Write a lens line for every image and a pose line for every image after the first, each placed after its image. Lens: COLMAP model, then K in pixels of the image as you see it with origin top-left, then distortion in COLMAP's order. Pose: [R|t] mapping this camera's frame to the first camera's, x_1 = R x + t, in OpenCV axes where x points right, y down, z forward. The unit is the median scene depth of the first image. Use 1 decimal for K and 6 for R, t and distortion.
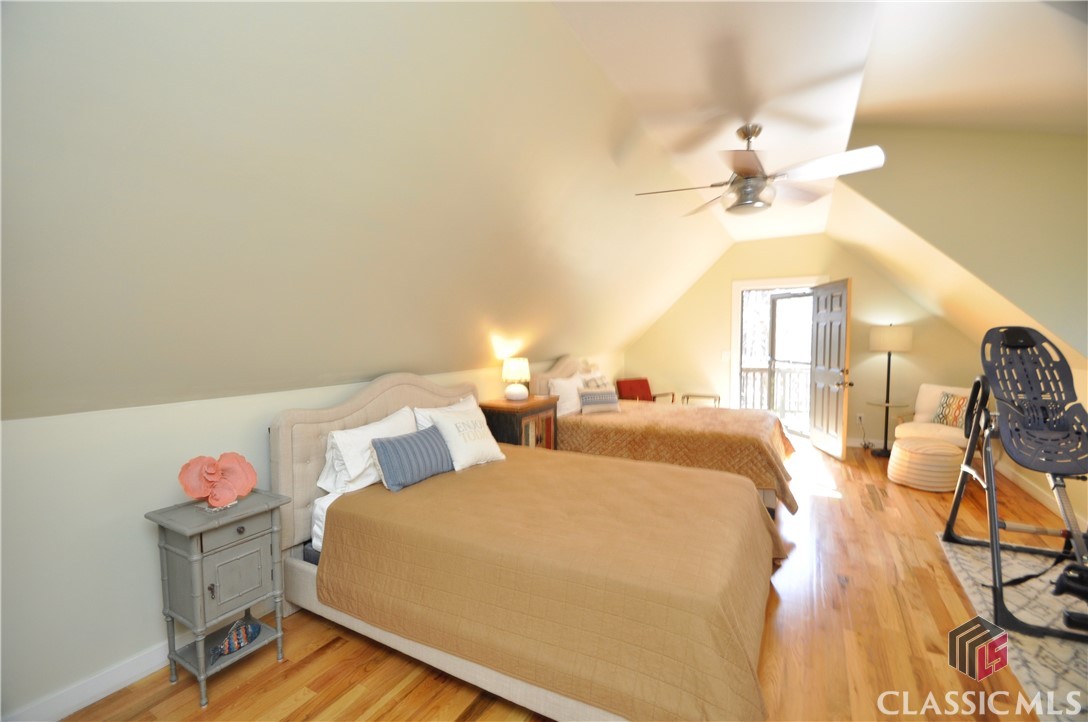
lens RADIAL K [[442.6, 0, 544.0], [0, 442.6, 361.0], [0, 0, 1]] dist [-0.000004, -0.010844]
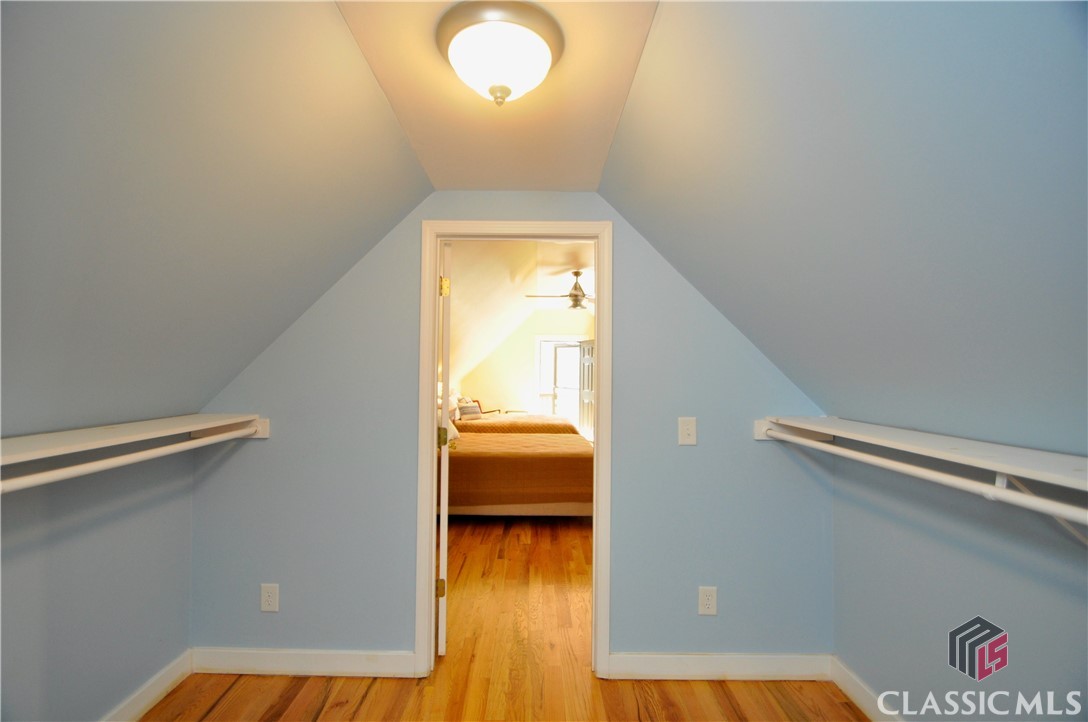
lens RADIAL K [[481.6, 0, 532.3], [0, 481.6, 360.1], [0, 0, 1]] dist [0.002752, -0.013888]
pose [[0.861429, 0.032425, 0.506842, -0.460254], [0.012398, 0.996320, -0.084810, 0.050859], [-0.507727, 0.079342, 0.857857, -0.446093]]
